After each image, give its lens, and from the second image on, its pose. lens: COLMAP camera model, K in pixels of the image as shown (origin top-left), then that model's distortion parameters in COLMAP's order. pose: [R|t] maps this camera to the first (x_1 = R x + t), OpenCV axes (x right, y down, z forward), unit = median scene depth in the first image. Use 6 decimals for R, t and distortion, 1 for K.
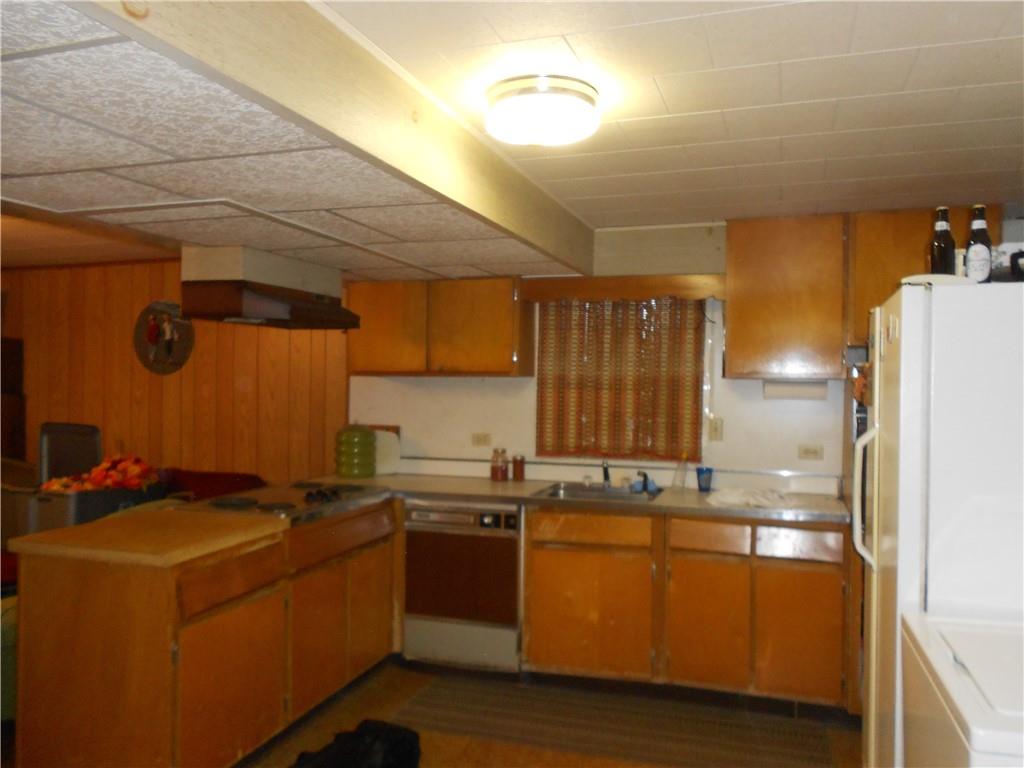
lens RADIAL K [[803.9, 0, 512.0], [0, 803.9, 384.0], [0, 0, 1]] dist [-0.008945, -0.002834]
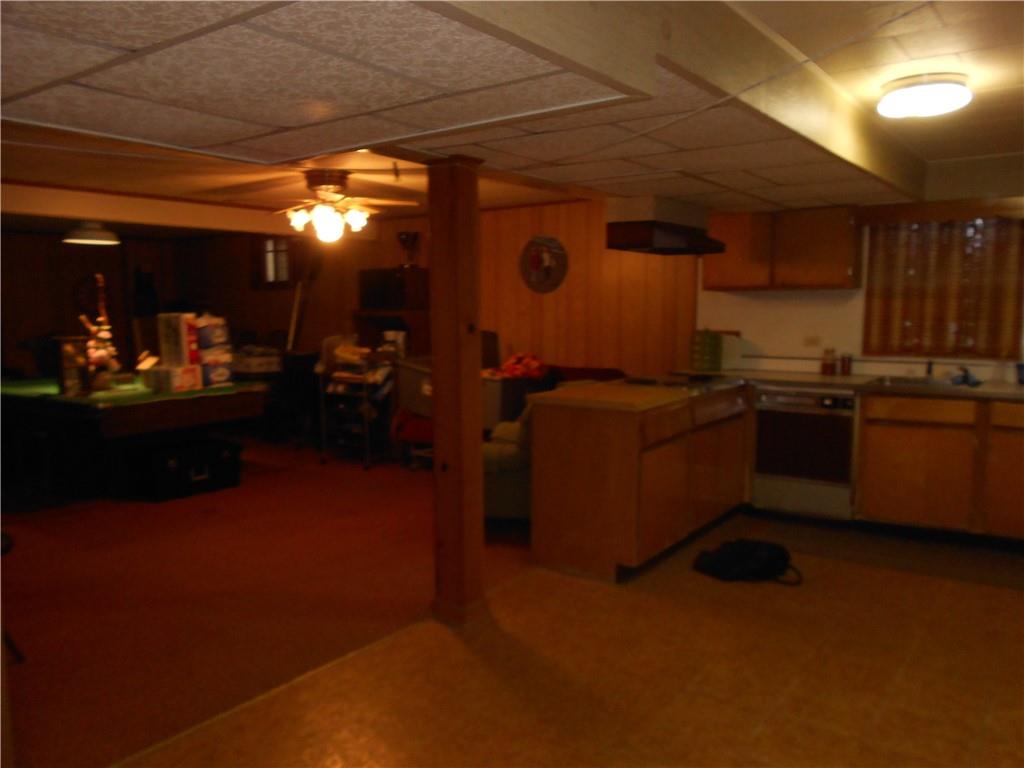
lens RADIAL K [[786.8, 0, 512.0], [0, 786.8, 384.0], [0, 0, 1]] dist [-0.003197, -0.006939]
pose [[0.950821, 0.017920, -0.309223, -0.110009], [0.013179, 0.995080, 0.098192, 0.011083], [0.309461, -0.097438, 0.945907, -0.299140]]
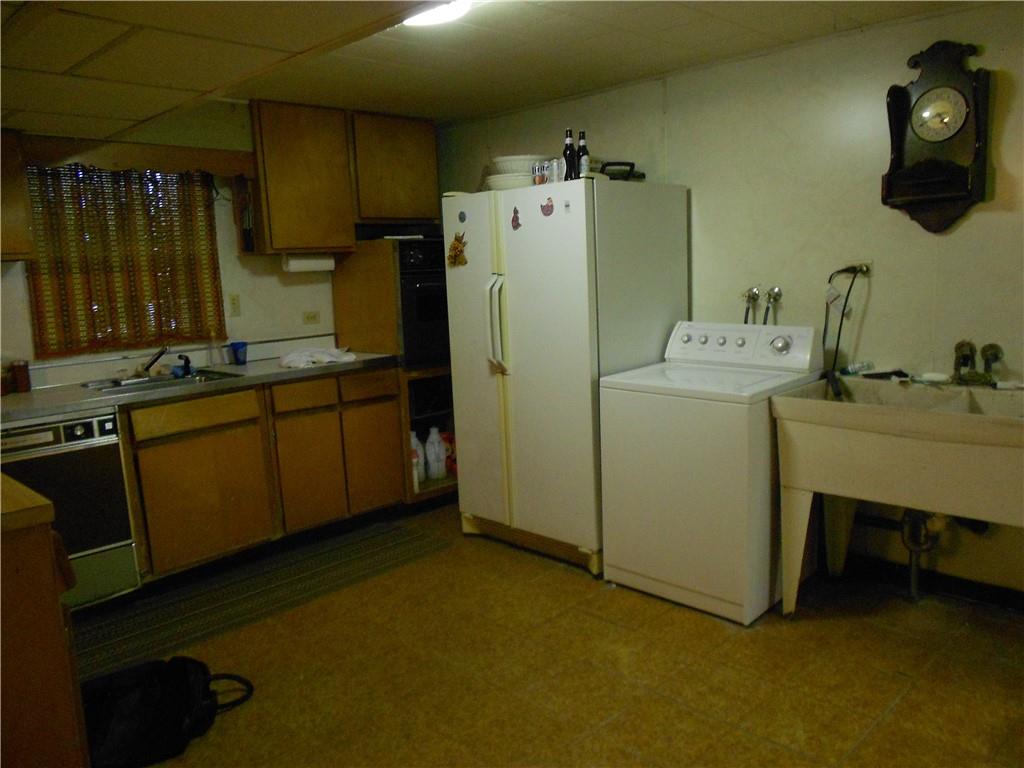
lens RADIAL K [[787.4, 0, 514.7], [0, 787.4, 399.7], [0, 0, 1]] dist [-0.012211, -0.005412]
pose [[0.446586, -0.181483, 0.876142, -0.490687], [0.044252, 0.982495, 0.180957, 0.007750], [-0.893646, -0.042042, 0.446799, 0.208345]]
